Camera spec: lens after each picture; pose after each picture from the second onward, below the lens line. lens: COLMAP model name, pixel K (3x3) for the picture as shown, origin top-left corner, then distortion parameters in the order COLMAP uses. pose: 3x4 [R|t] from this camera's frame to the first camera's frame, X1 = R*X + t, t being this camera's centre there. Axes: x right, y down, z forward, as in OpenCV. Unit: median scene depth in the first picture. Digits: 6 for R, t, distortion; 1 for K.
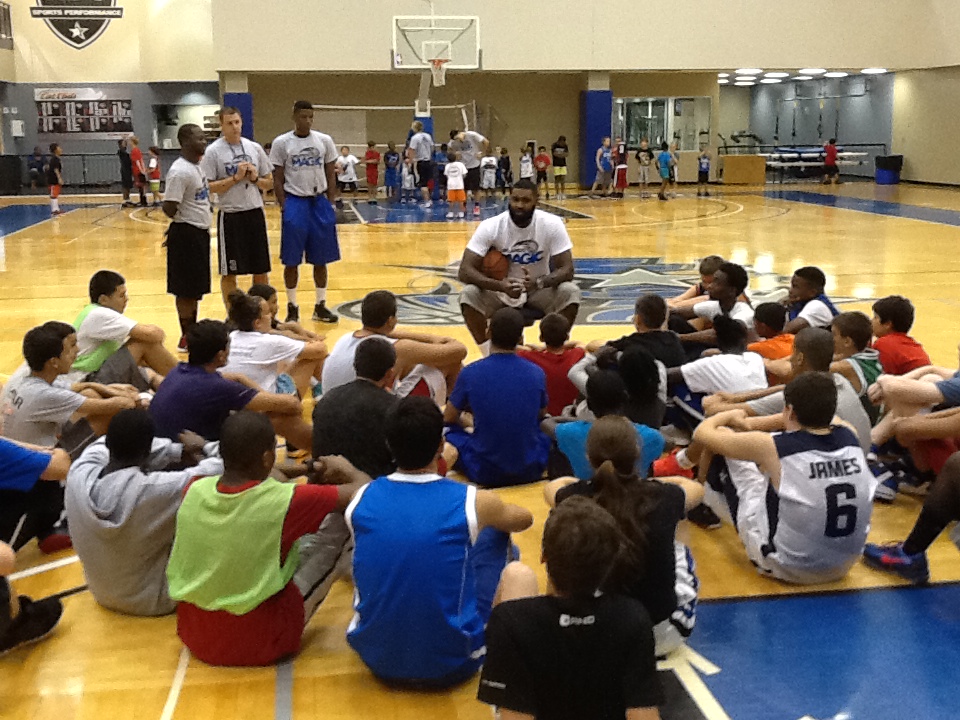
lens RADIAL K [[1151.5, 0, 480.0], [0, 1151.5, 359.9], [0, 0, 1]] dist [0.001494, 0.000000]
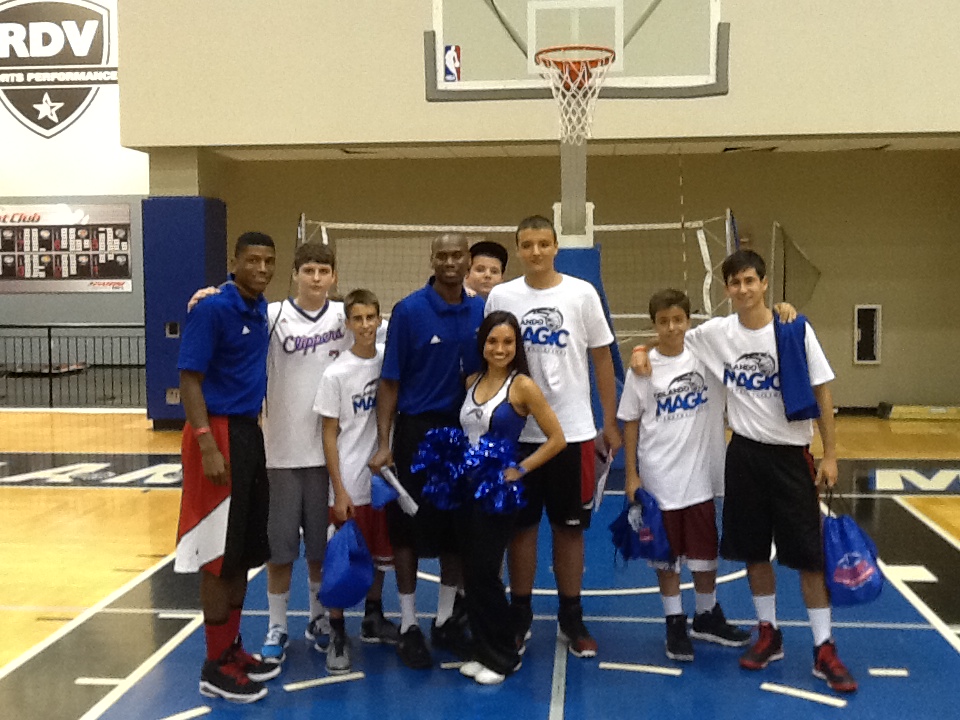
lens RADIAL K [[1151.5, 0, 479.3], [0, 1151.5, 360.1], [0, 0, 1]] dist [0.001494, 0.000000]
pose [[0.967015, 0.023524, -0.253629, 0.012152], [-0.053800, 0.992125, -0.113105, -0.104201], [0.248972, 0.123019, 0.960666, 0.506185]]
